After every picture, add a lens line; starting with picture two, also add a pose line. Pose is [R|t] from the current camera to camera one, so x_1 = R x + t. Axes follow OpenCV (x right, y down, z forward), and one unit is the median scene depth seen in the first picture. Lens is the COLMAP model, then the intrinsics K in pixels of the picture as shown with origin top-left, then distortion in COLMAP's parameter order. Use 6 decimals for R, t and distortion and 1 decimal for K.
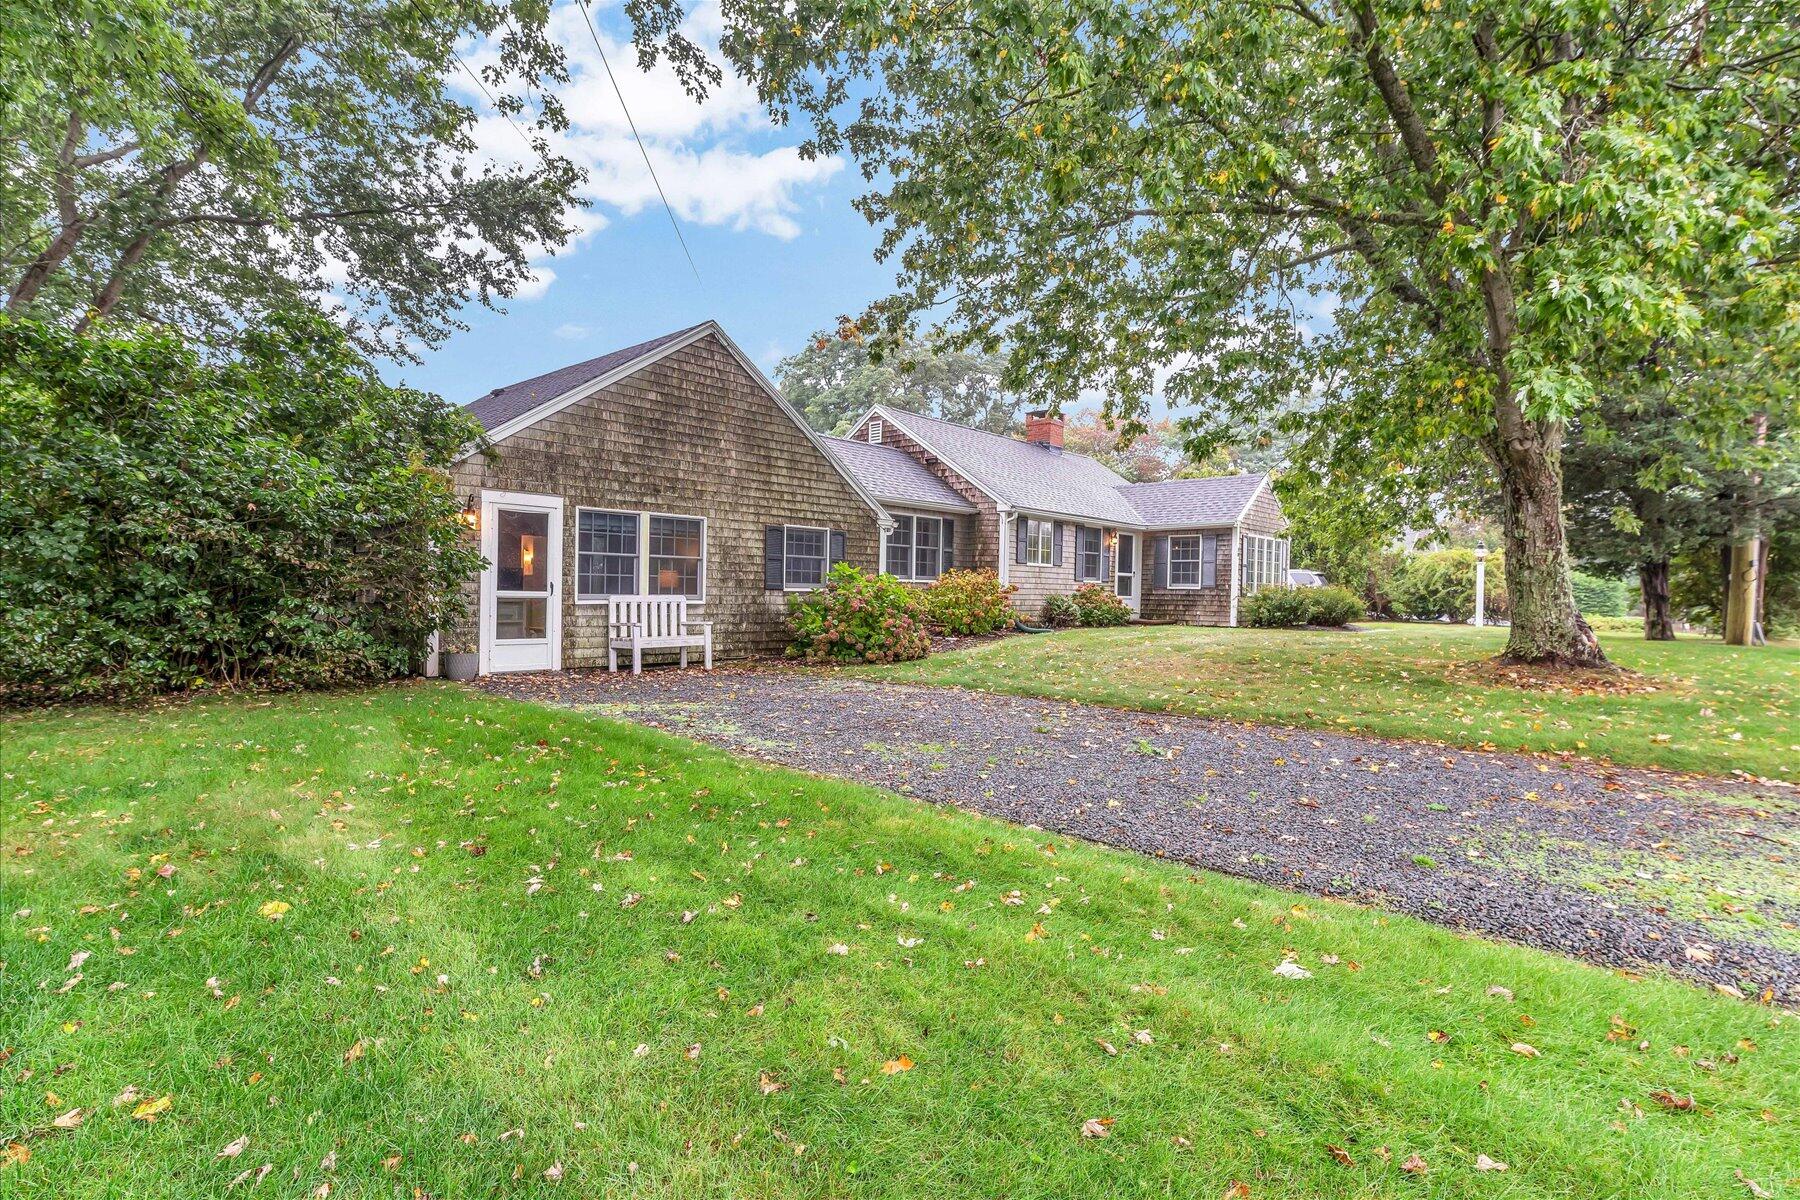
lens RADIAL K [[848.9, 0, 891.1], [0, 848.9, 603.7], [0, 0, 1]] dist [-0.000580, -0.002744]
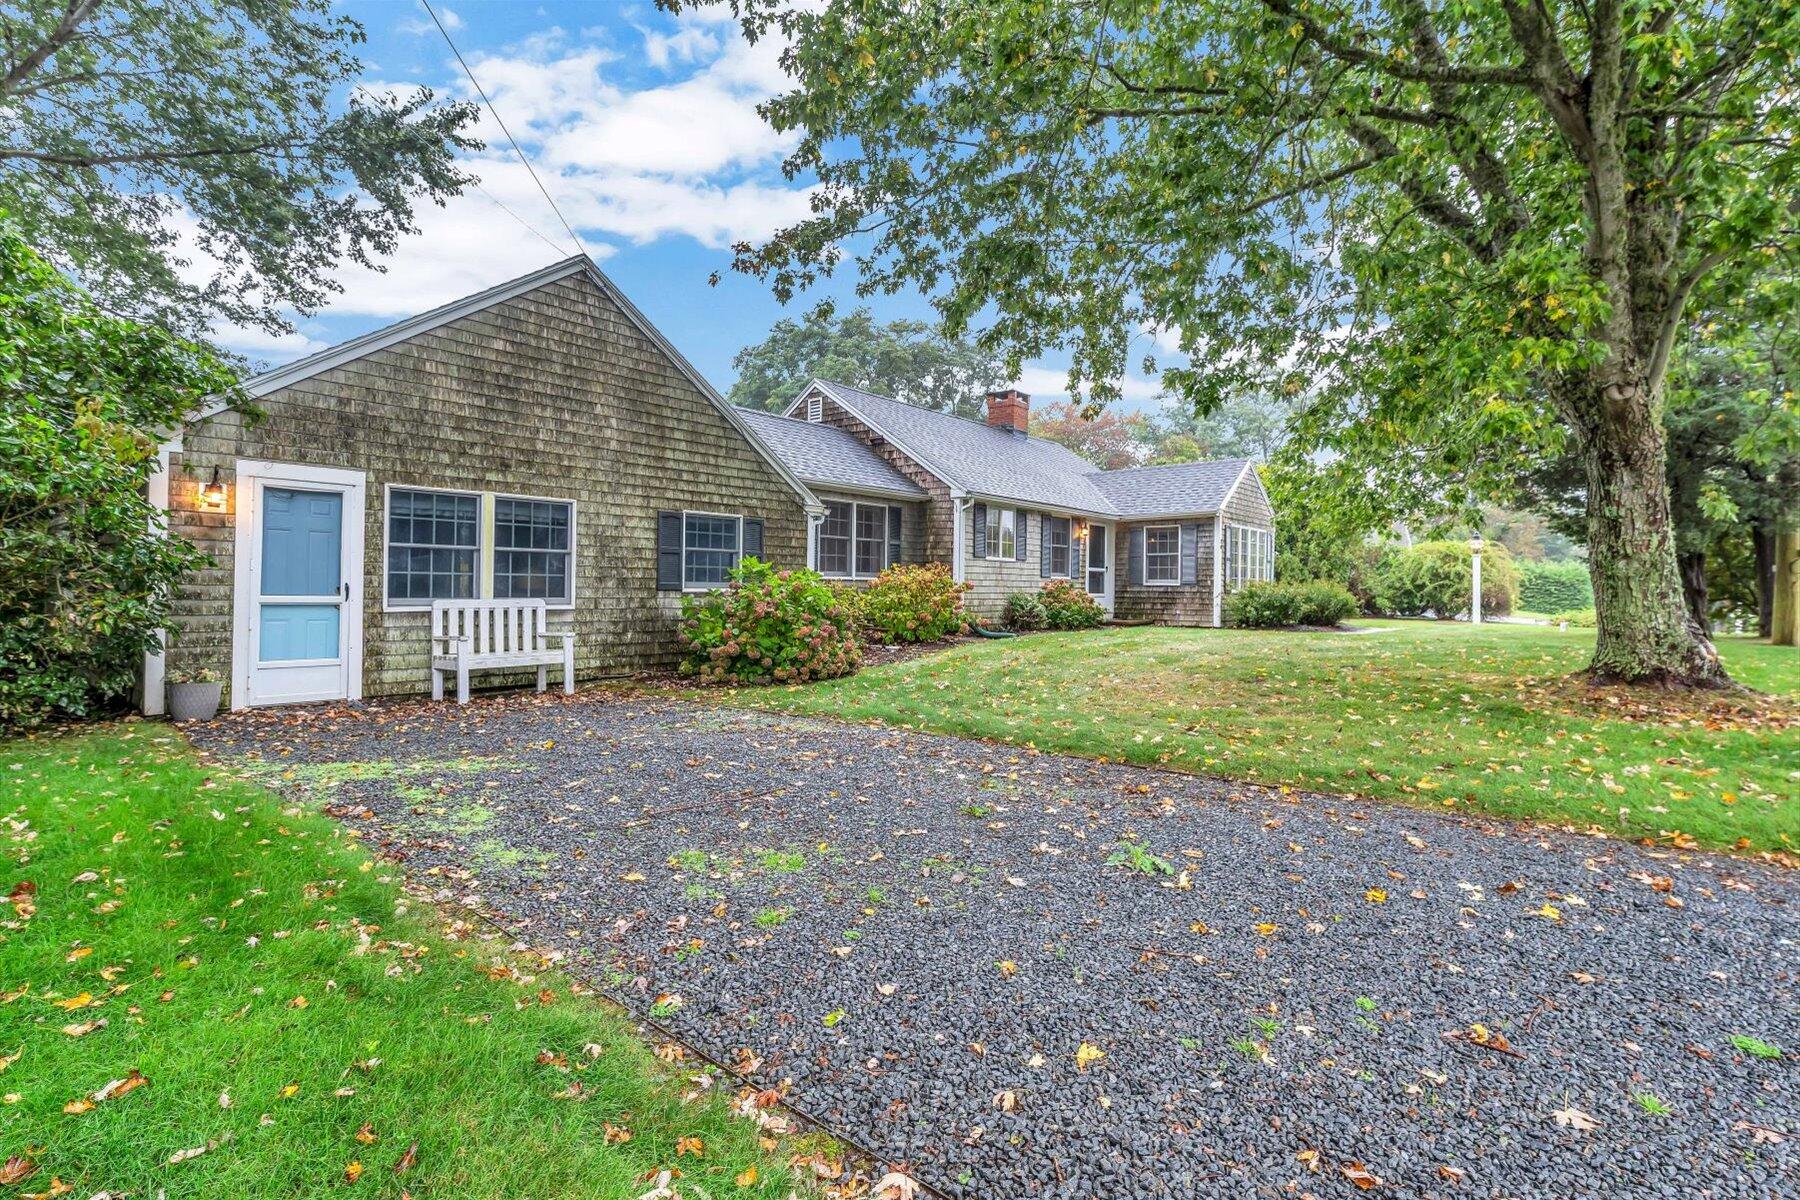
lens RADIAL K [[848.9, 0, 900.6], [0, 848.9, 583.6], [0, 0, 1]] dist [-0.000580, -0.002744]
pose [[0.999055, -0.006327, 0.043001, 0.050716], [0.007194, 0.999773, -0.020039, -0.005537], [-0.042864, 0.020330, 0.998874, 0.192655]]
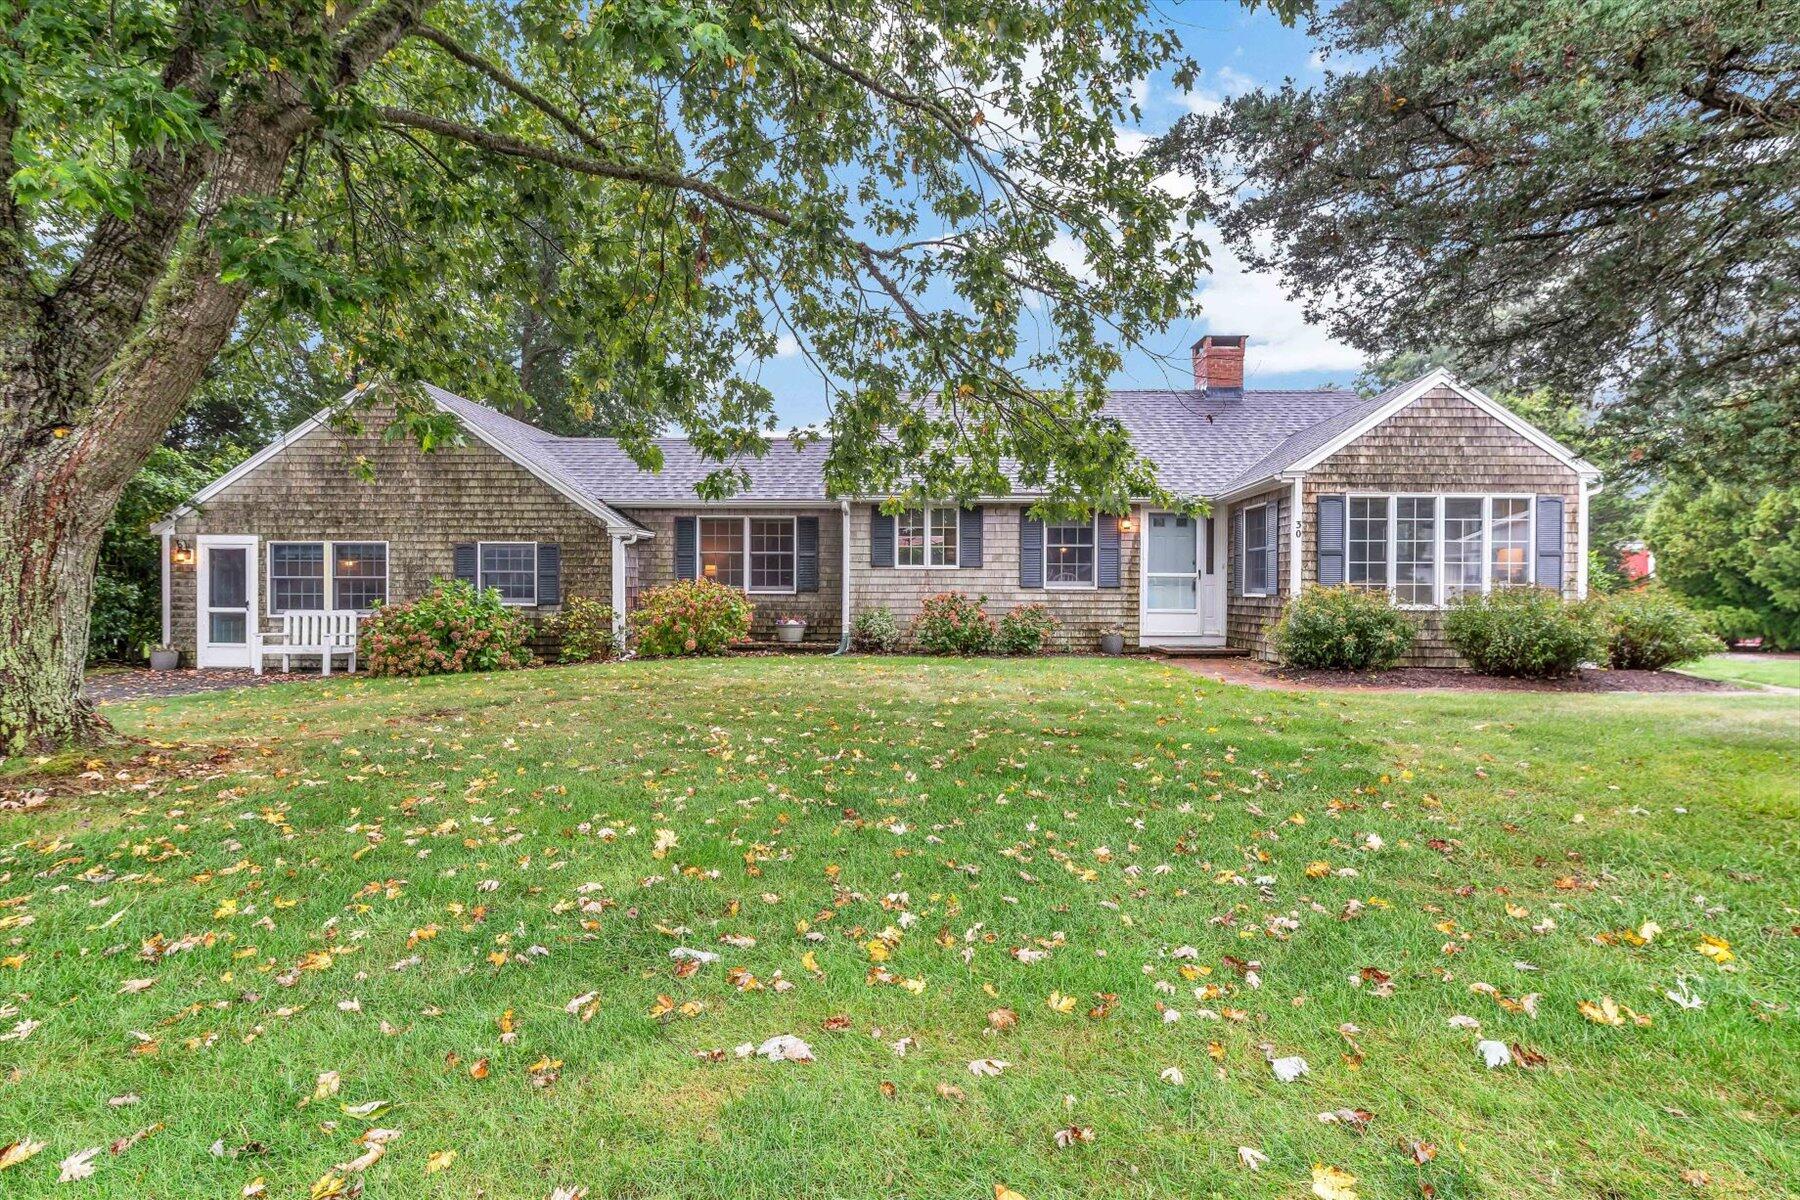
lens RADIAL K [[848.9, 0, 899.8], [0, 848.9, 602.3], [0, 0, 1]] dist [-0.000580, -0.002744]
pose [[0.681849, -0.004932, -0.731476, 1.064567], [-0.003424, 0.999945, -0.009933, -0.011419], [0.731485, 0.009277, 0.681794, 0.720994]]
